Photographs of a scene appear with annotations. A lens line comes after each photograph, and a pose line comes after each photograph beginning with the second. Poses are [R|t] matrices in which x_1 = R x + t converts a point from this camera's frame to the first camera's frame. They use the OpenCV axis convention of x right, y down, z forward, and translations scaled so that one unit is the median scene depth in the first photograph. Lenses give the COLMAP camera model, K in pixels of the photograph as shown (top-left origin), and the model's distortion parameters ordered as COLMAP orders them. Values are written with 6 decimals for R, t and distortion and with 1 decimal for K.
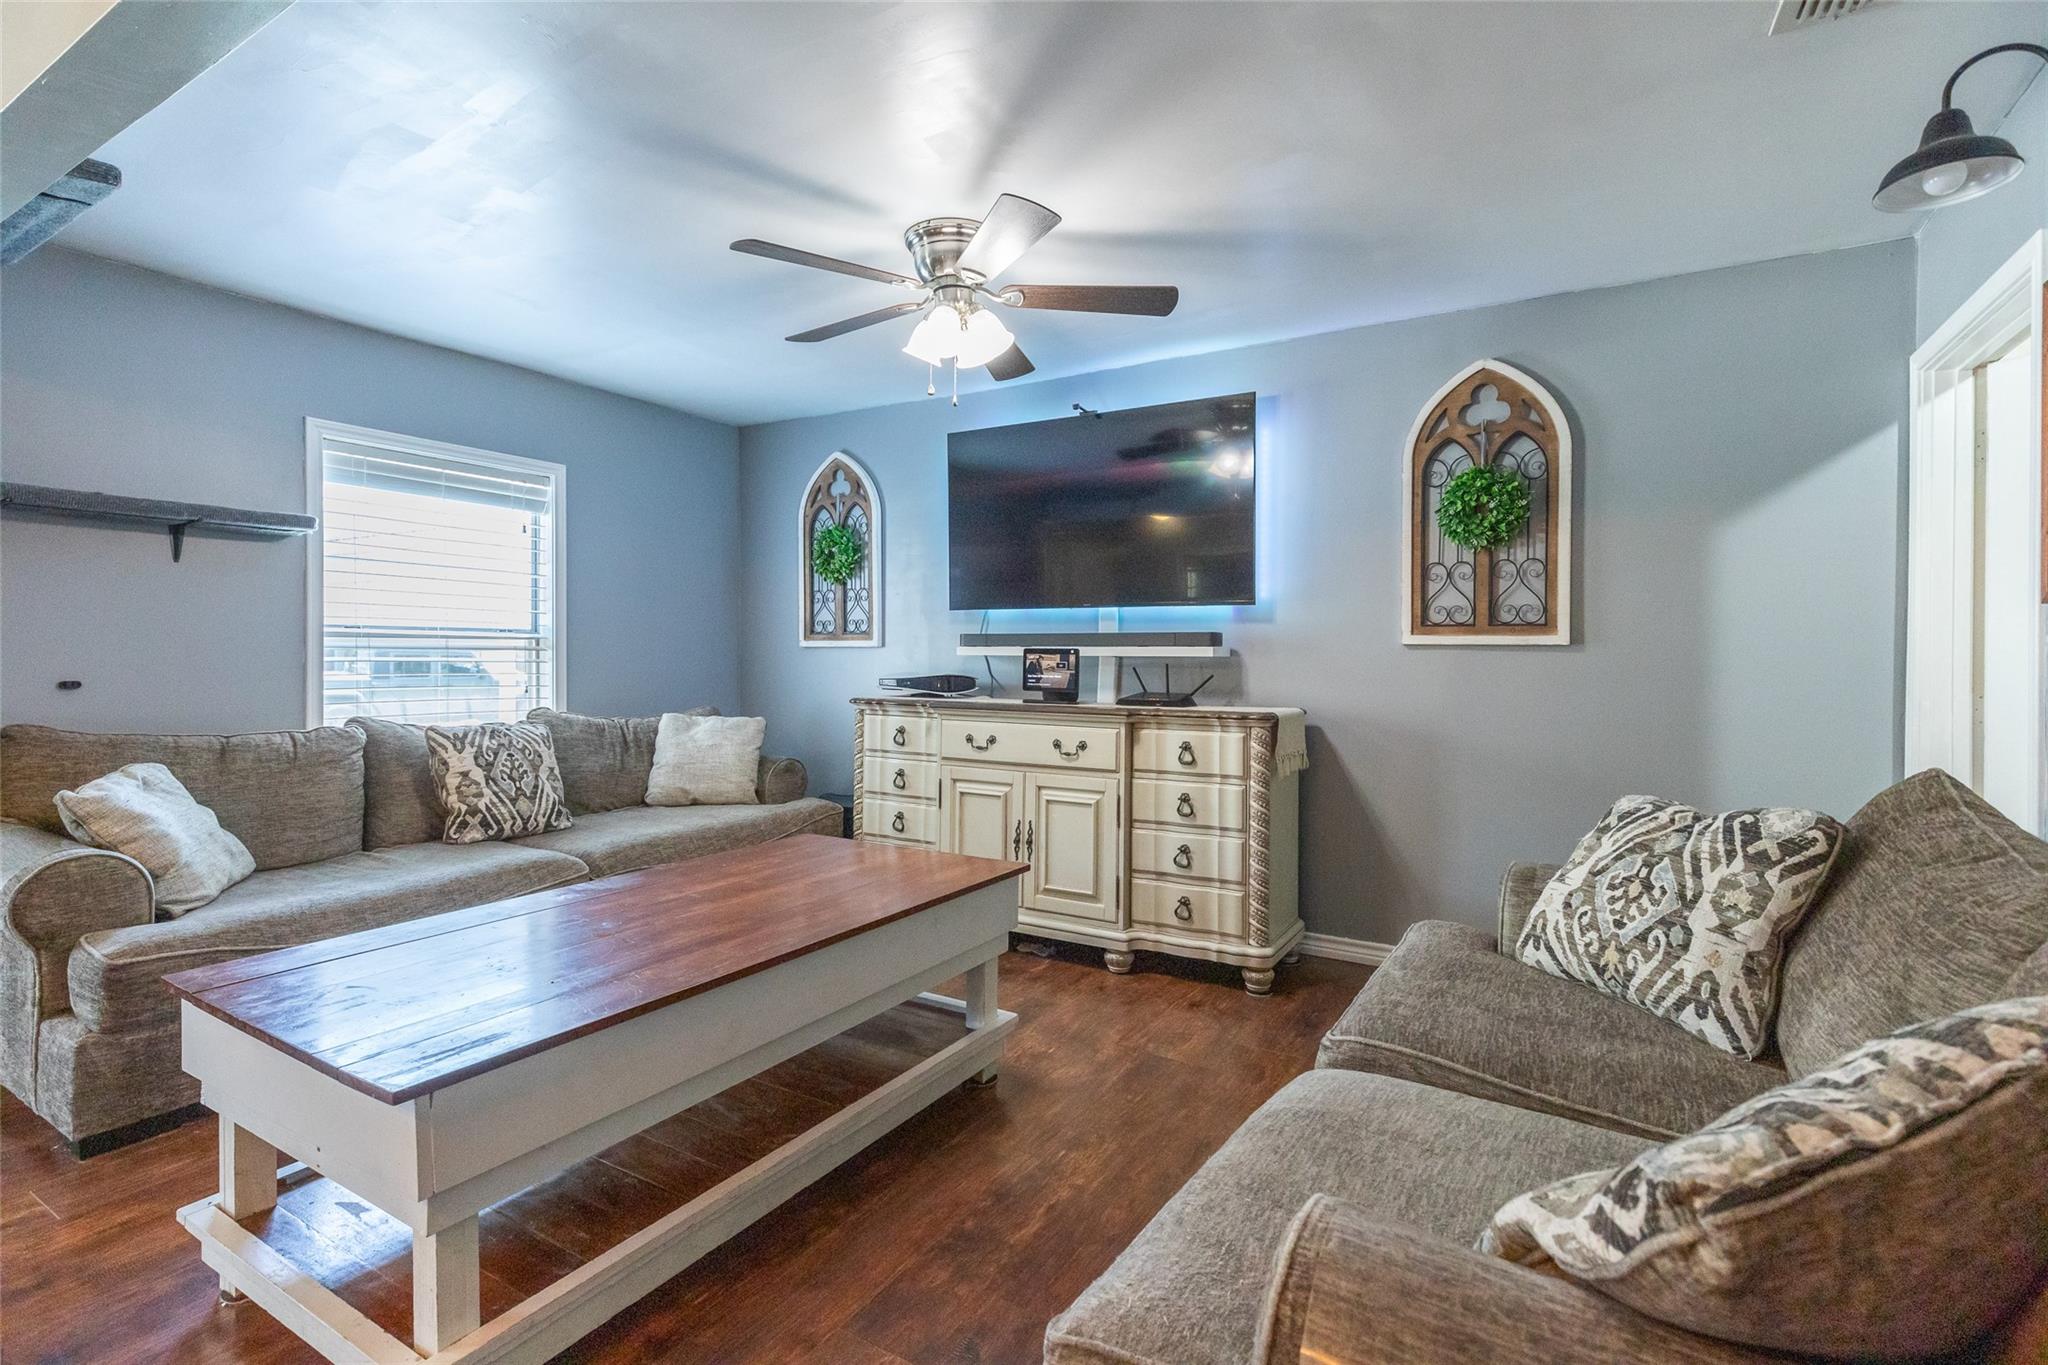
lens RADIAL K [[943.4, 0, 1023.1], [0, 943.4, 658.0], [0, 0, 1]] dist [0.002807, 0.000340]
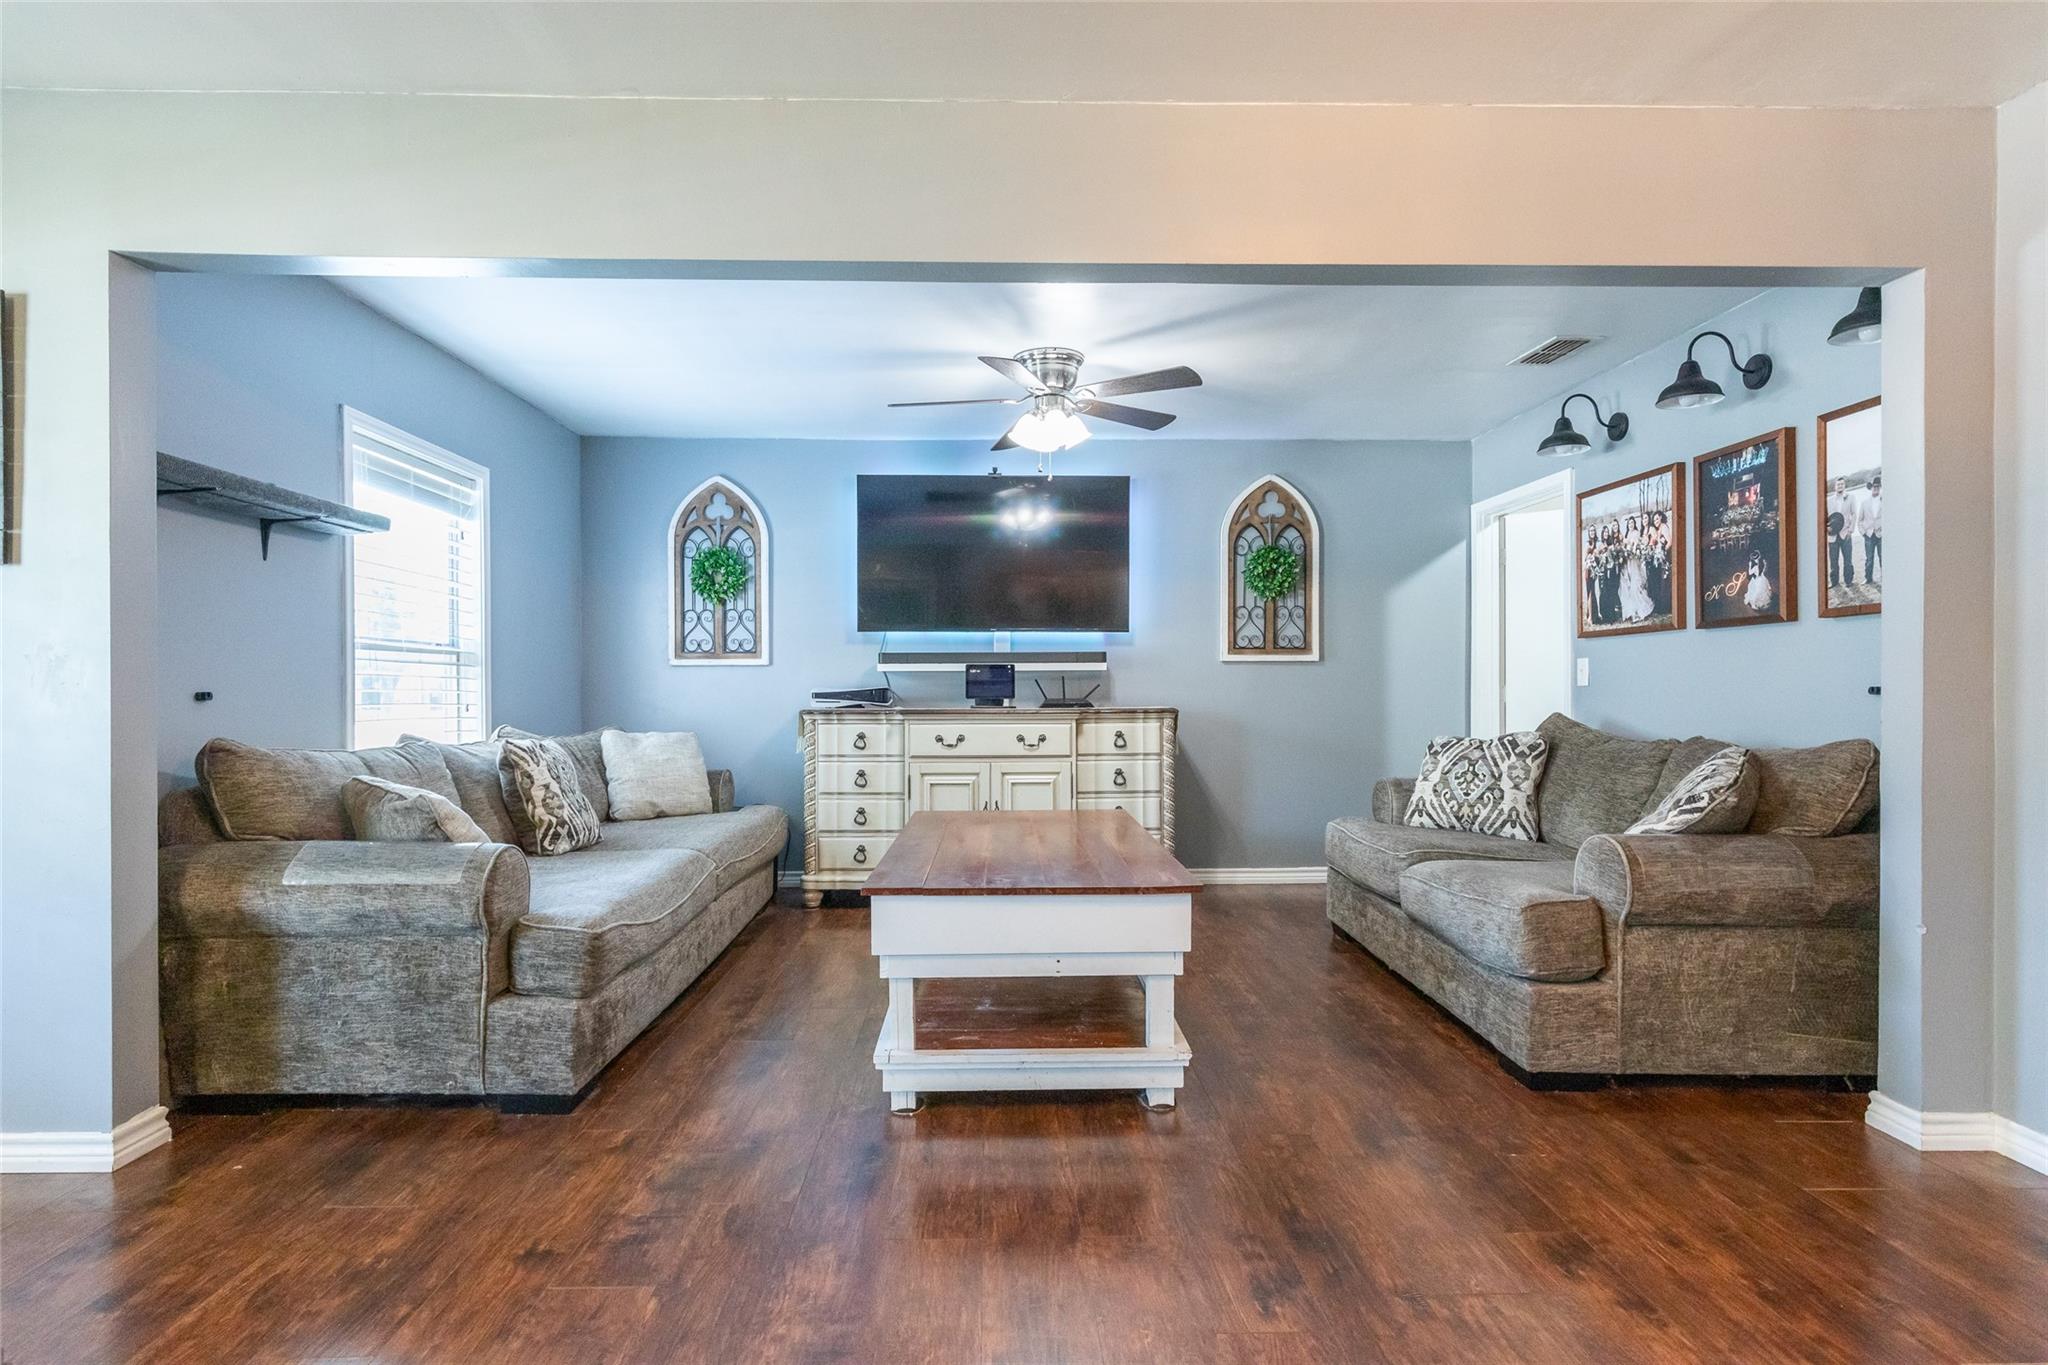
lens RADIAL K [[1050.9, 0, 1024.0], [0, 1050.9, 682.5], [0, 0, 1]] dist [-0.000723, -0.000053]
pose [[0.838230, -0.006573, 0.545278, -0.773139], [0.011909, 0.999910, -0.006254, 0.026191], [-0.545188, 0.011736, 0.838232, -0.204189]]
